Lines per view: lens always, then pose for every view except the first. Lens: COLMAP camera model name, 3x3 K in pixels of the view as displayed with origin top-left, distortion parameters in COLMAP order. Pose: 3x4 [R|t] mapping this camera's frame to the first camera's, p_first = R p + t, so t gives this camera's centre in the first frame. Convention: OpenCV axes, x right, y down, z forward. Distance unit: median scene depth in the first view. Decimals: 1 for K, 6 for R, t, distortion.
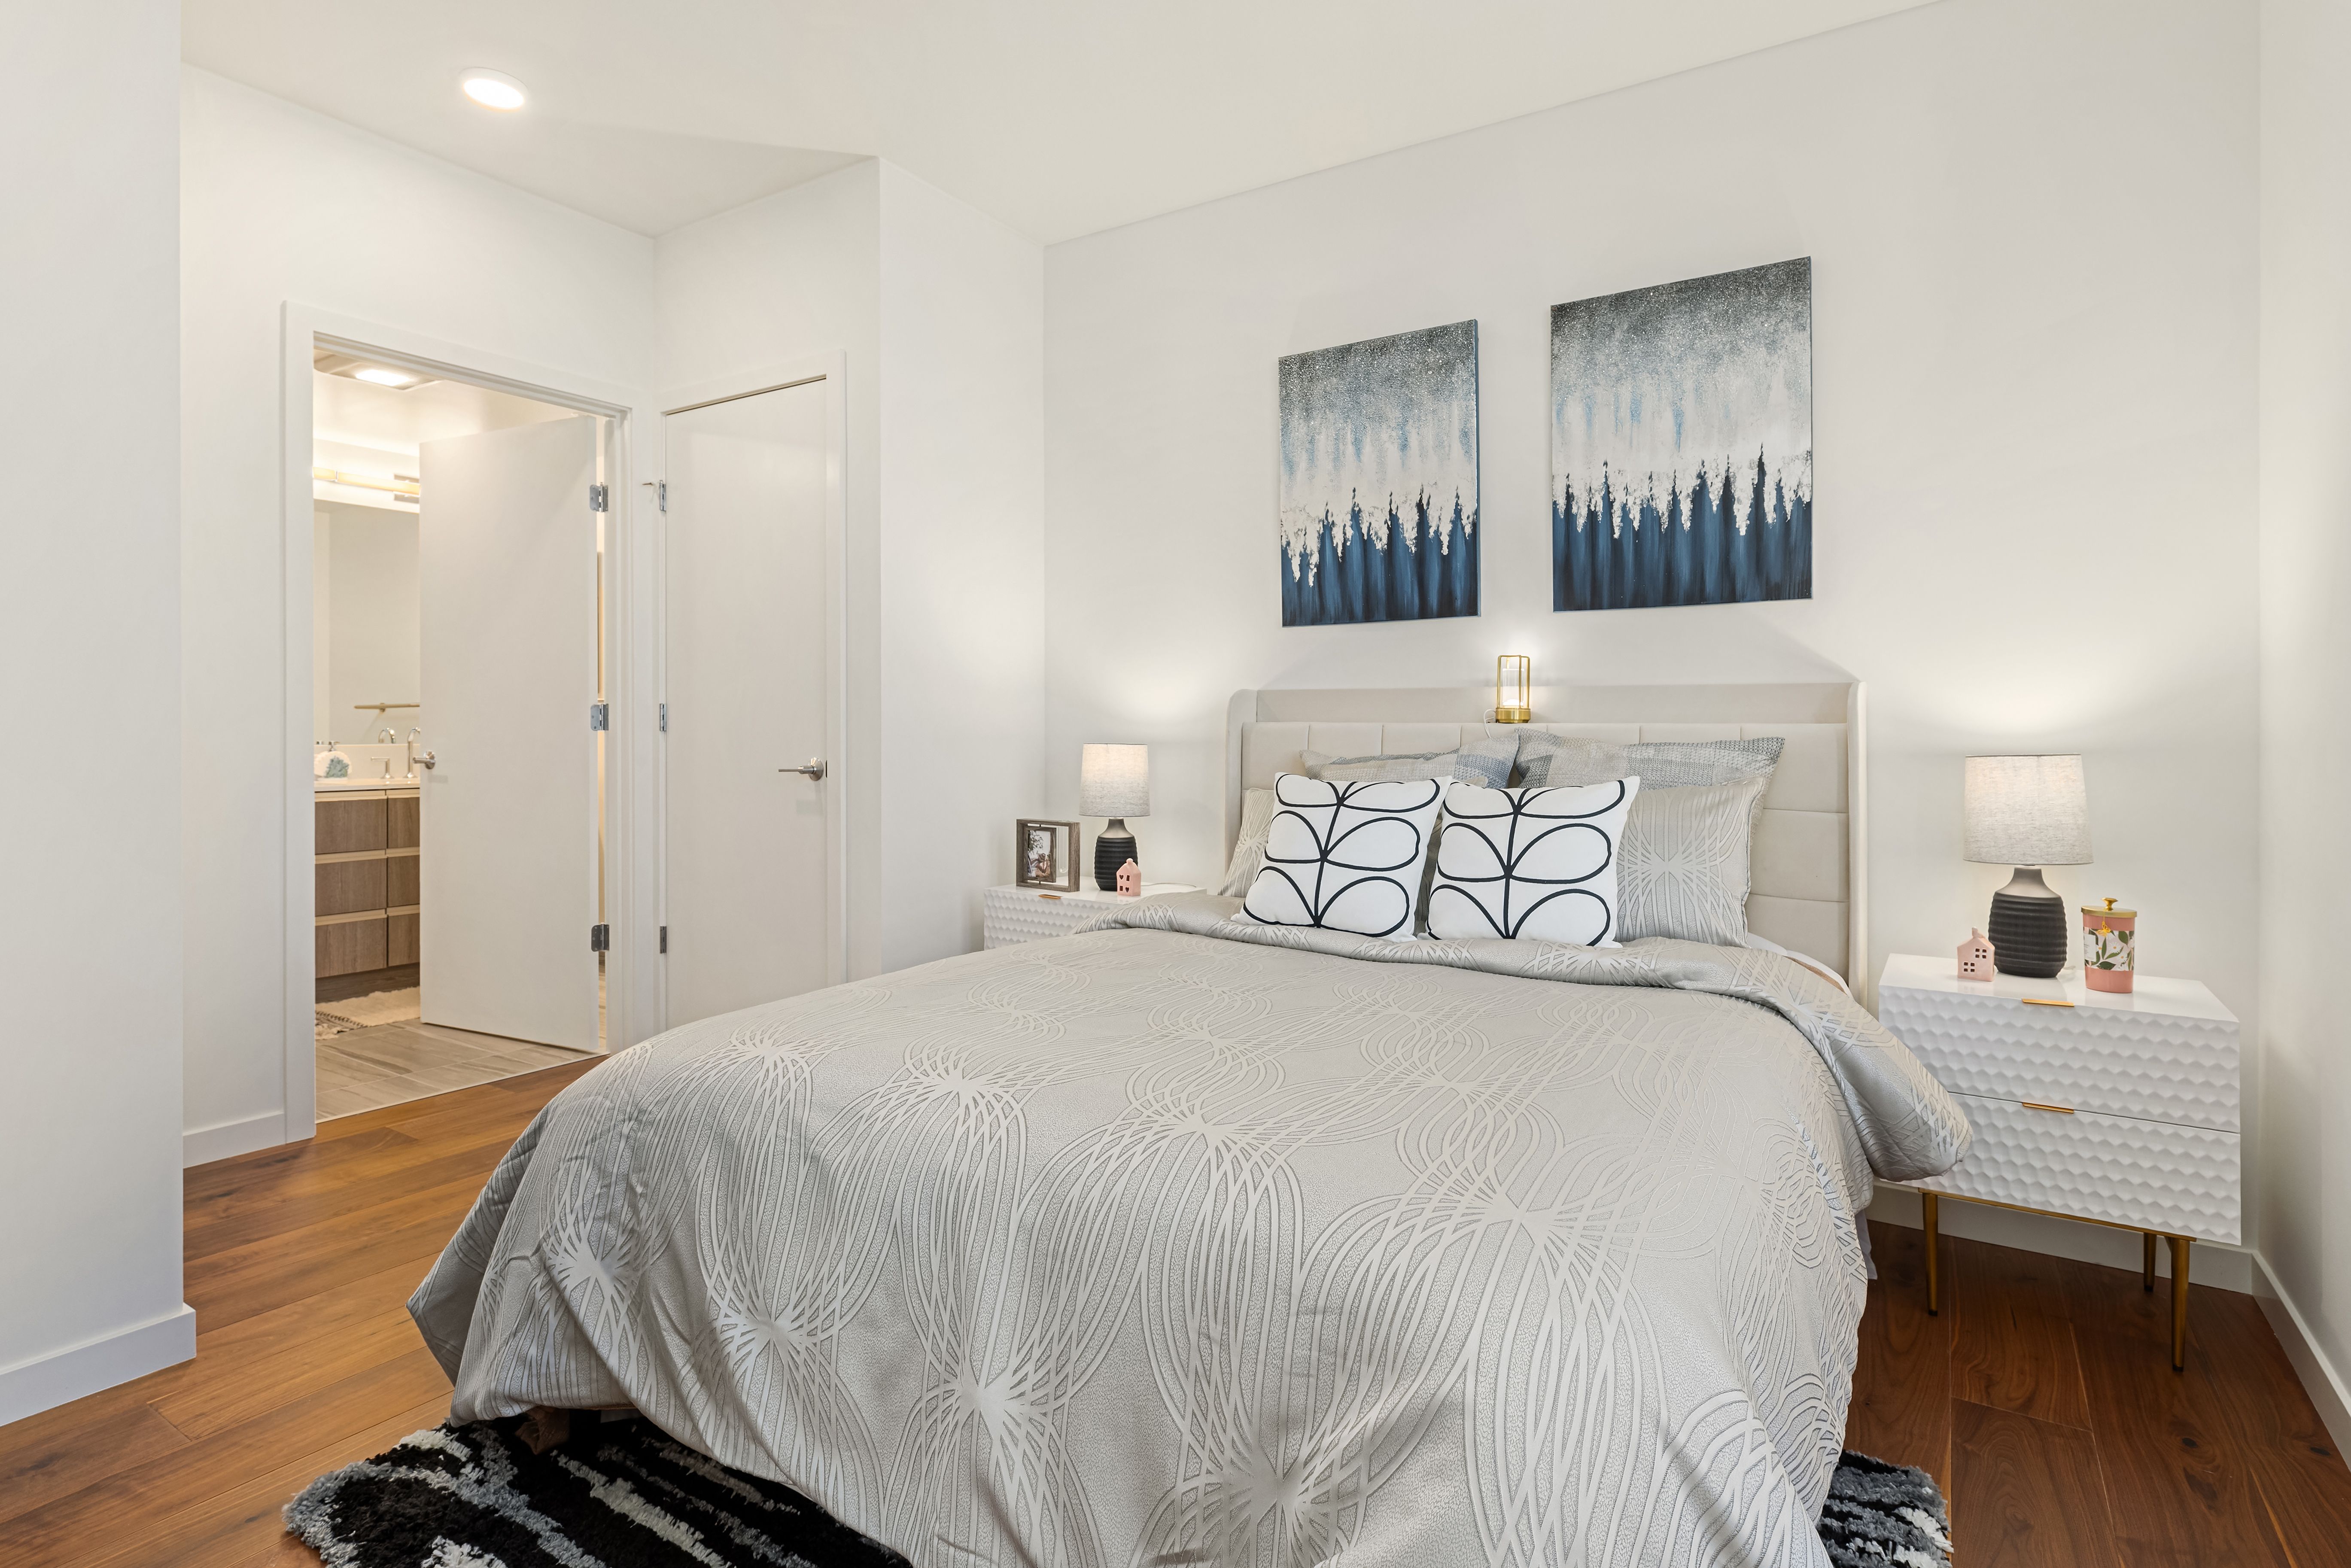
lens RADIAL K [[1193.0, 0, 1174.9], [0, 1193.0, 740.4], [0, 0, 1]] dist [-0.000047, -0.000013]
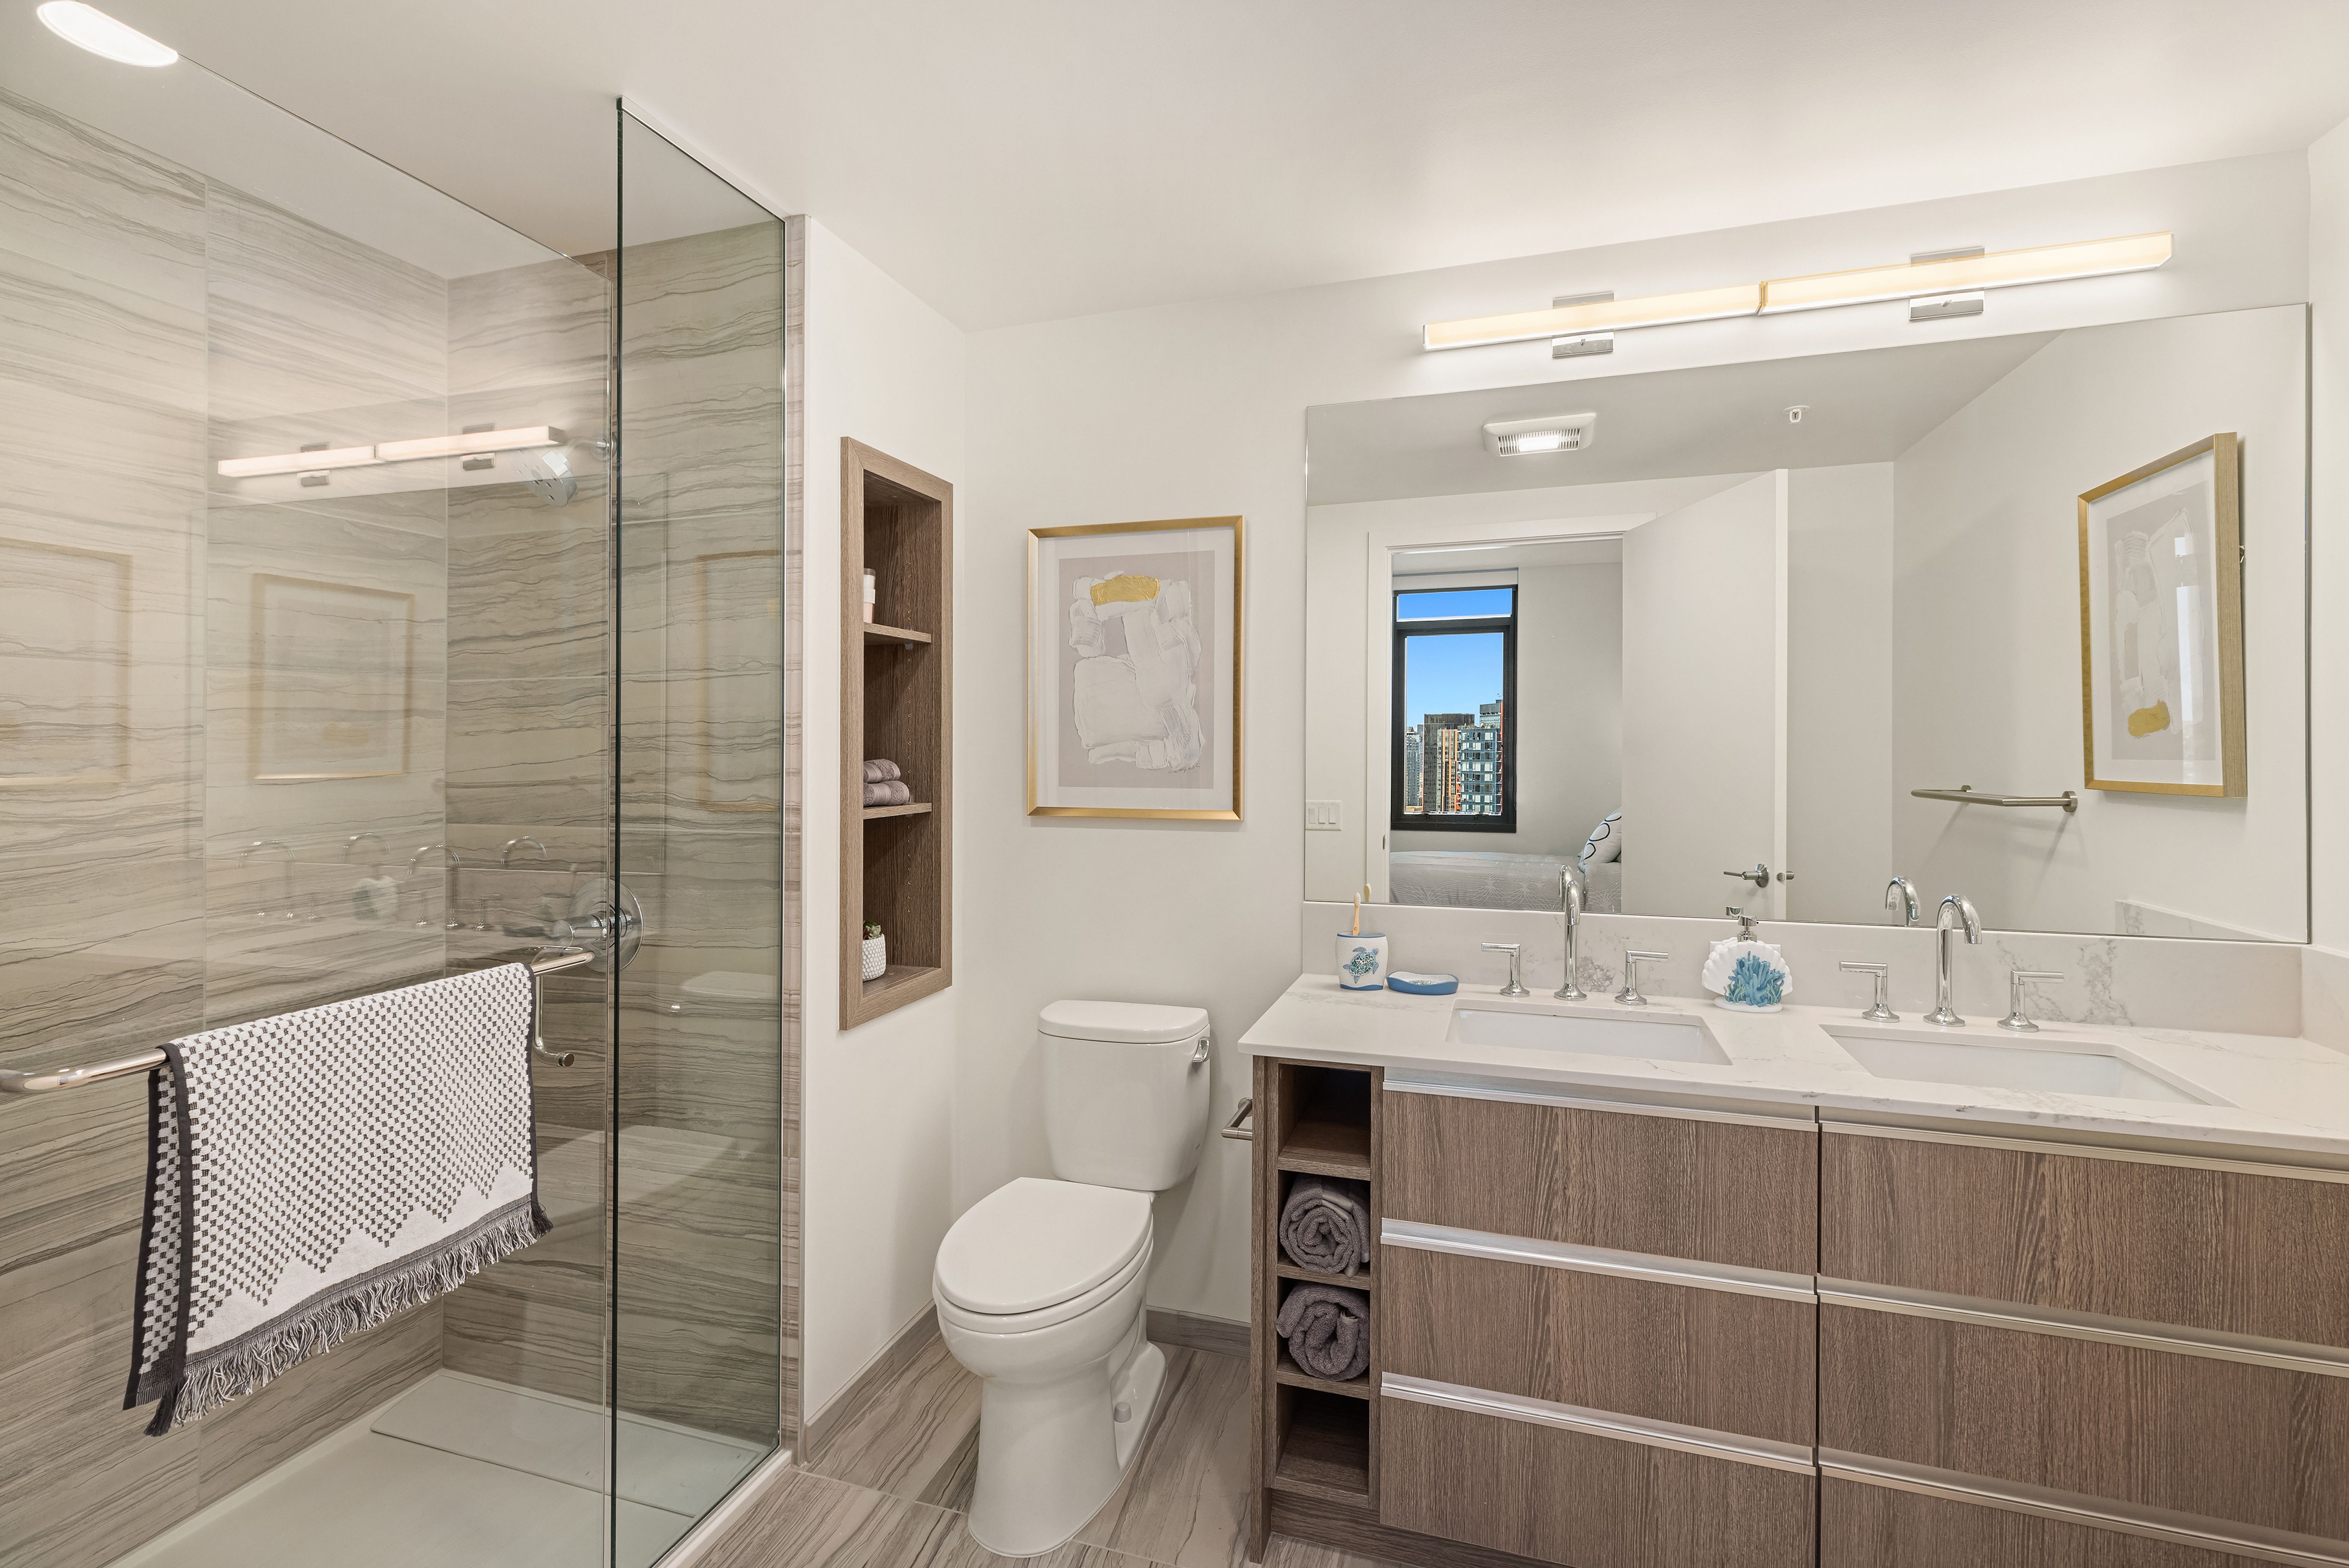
lens RADIAL K [[1064.2, 0, 1175.6], [0, 1064.2, 754.4], [0, 0, 1]] dist [0.011473, -0.001065]
pose [[0.262030, 0.002677, -0.965056, -0.389414], [-0.005297, 0.999985, 0.001336, -0.057835], [0.965045, 0.004762, 0.262040, 0.702923]]
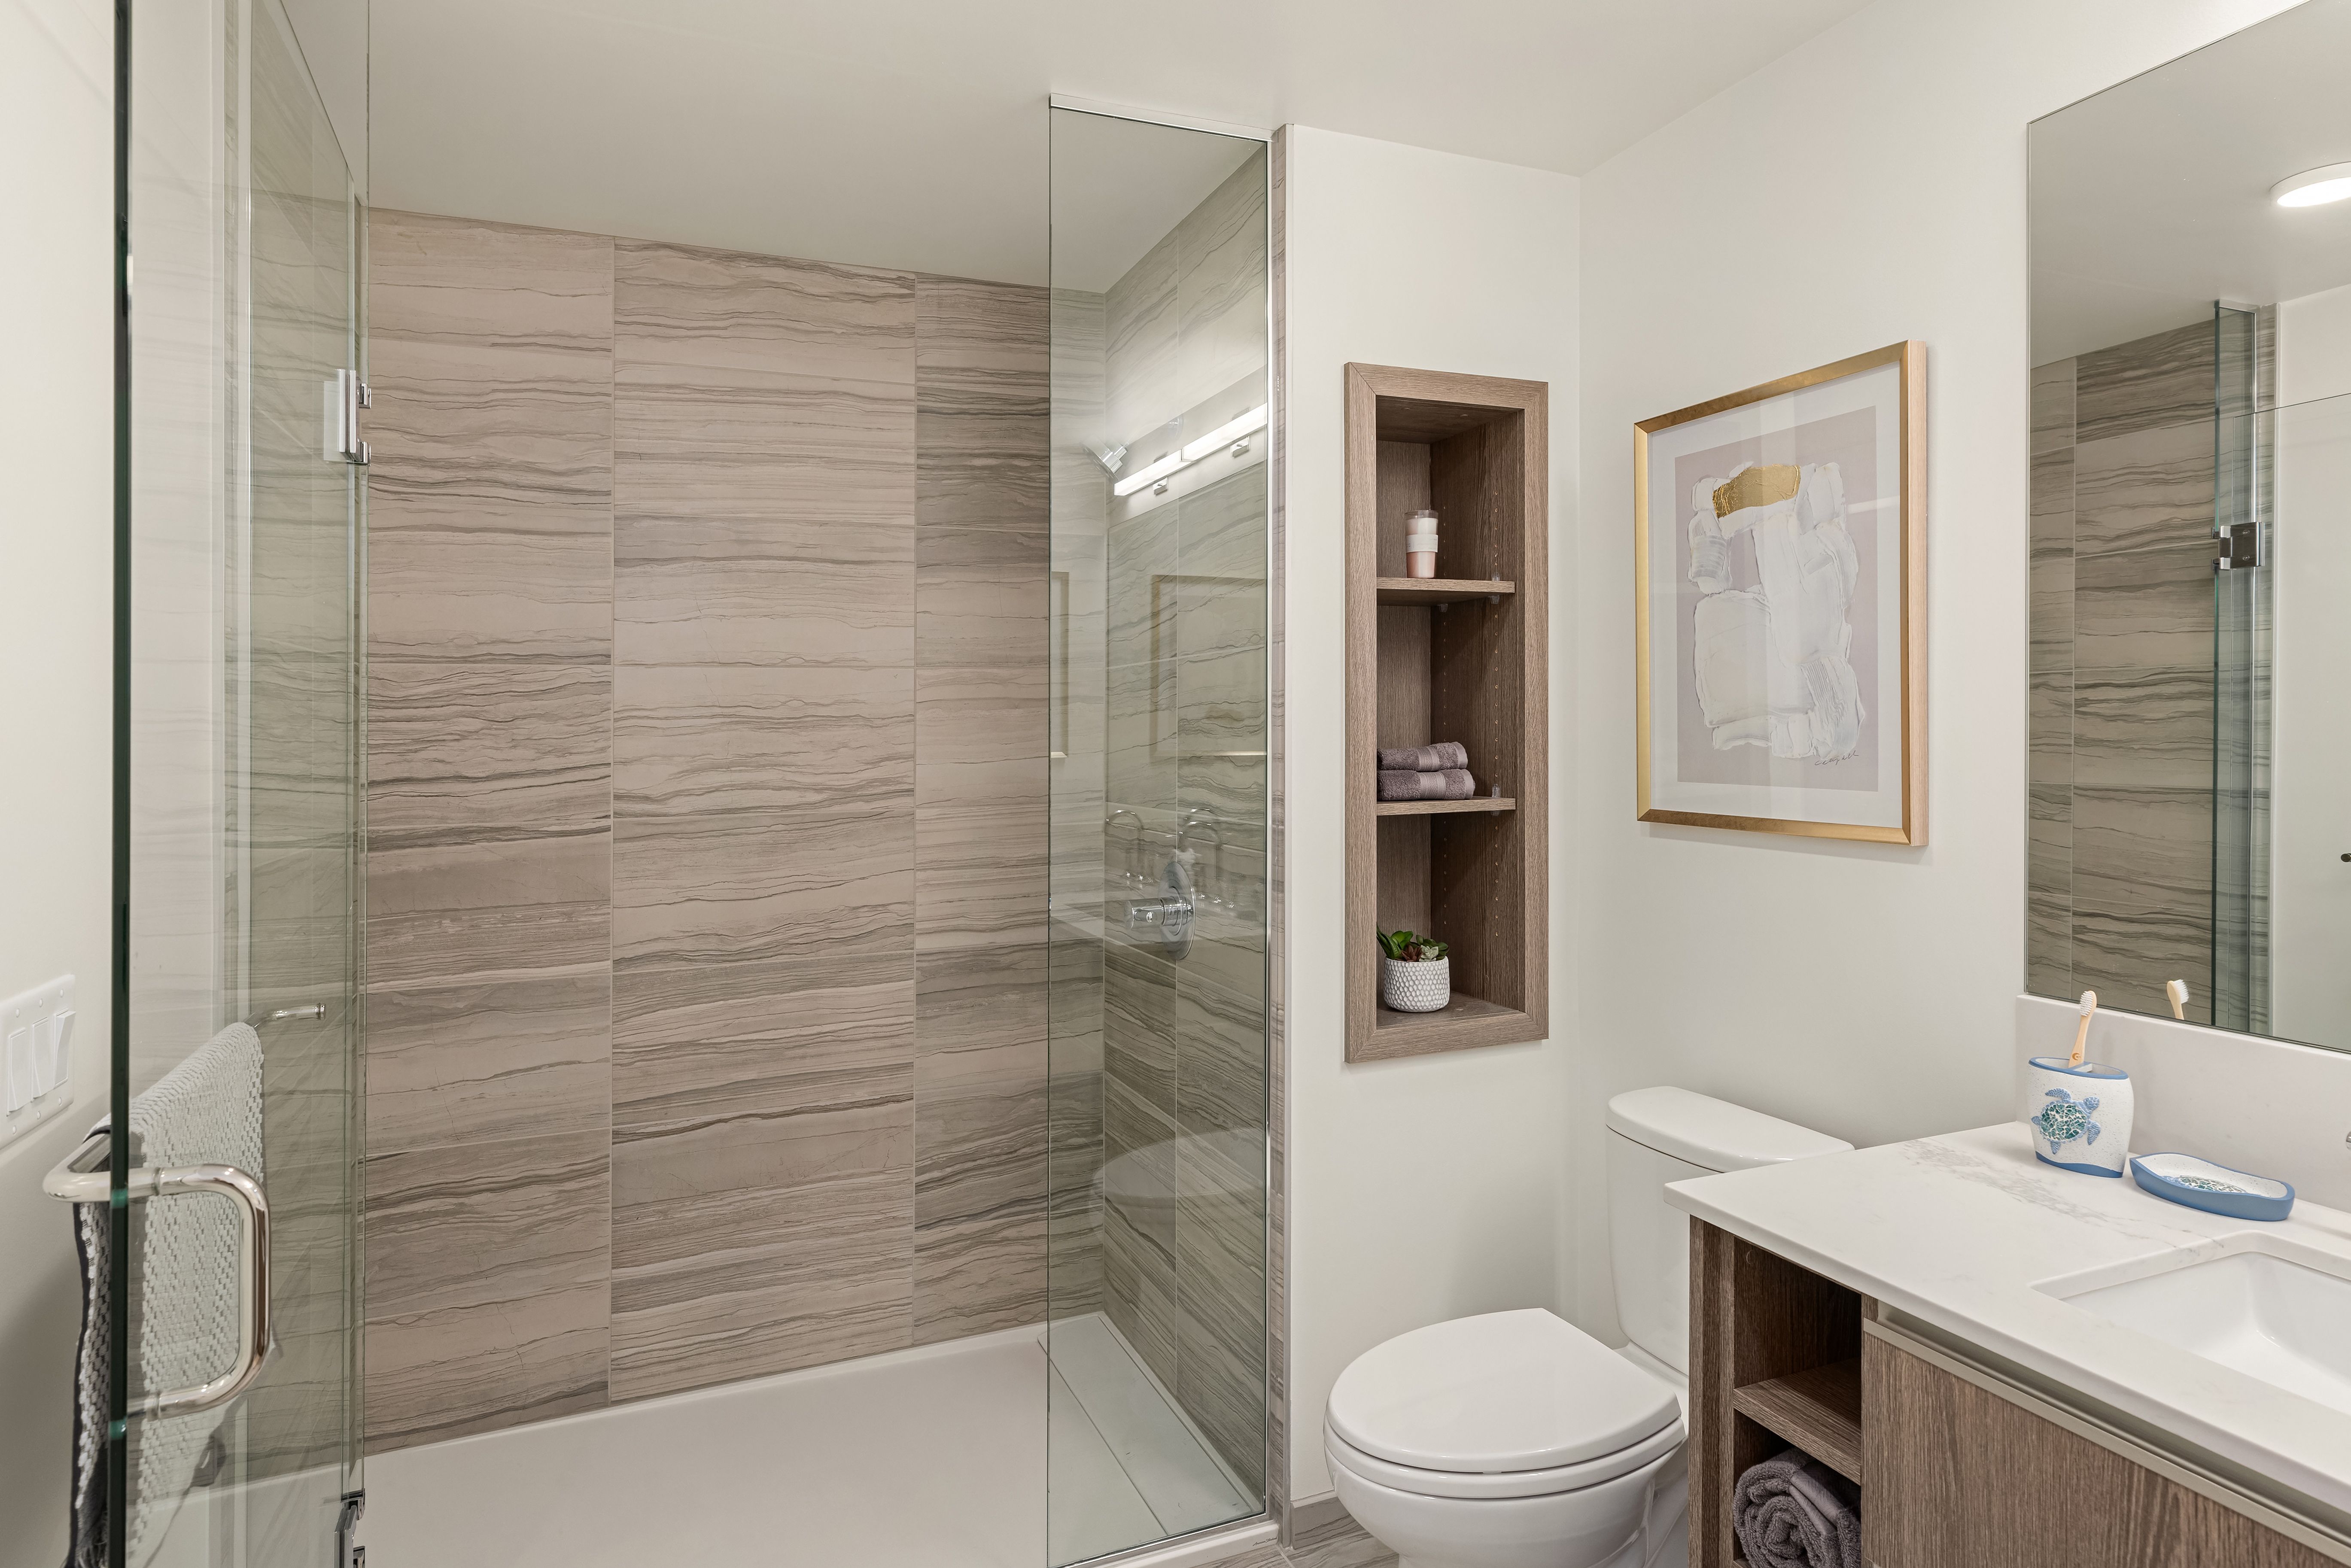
lens RADIAL K [[1328.9, 0, 1178.5], [0, 1328.9, 728.2], [0, 0, 1]] dist [0.013230, -0.000167]
pose [[-0.570290, 0.000803, -0.821443, -0.431789], [0.001565, 0.999999, -0.000109, -0.059671], [0.821442, -0.001348, -0.570291, 0.894652]]
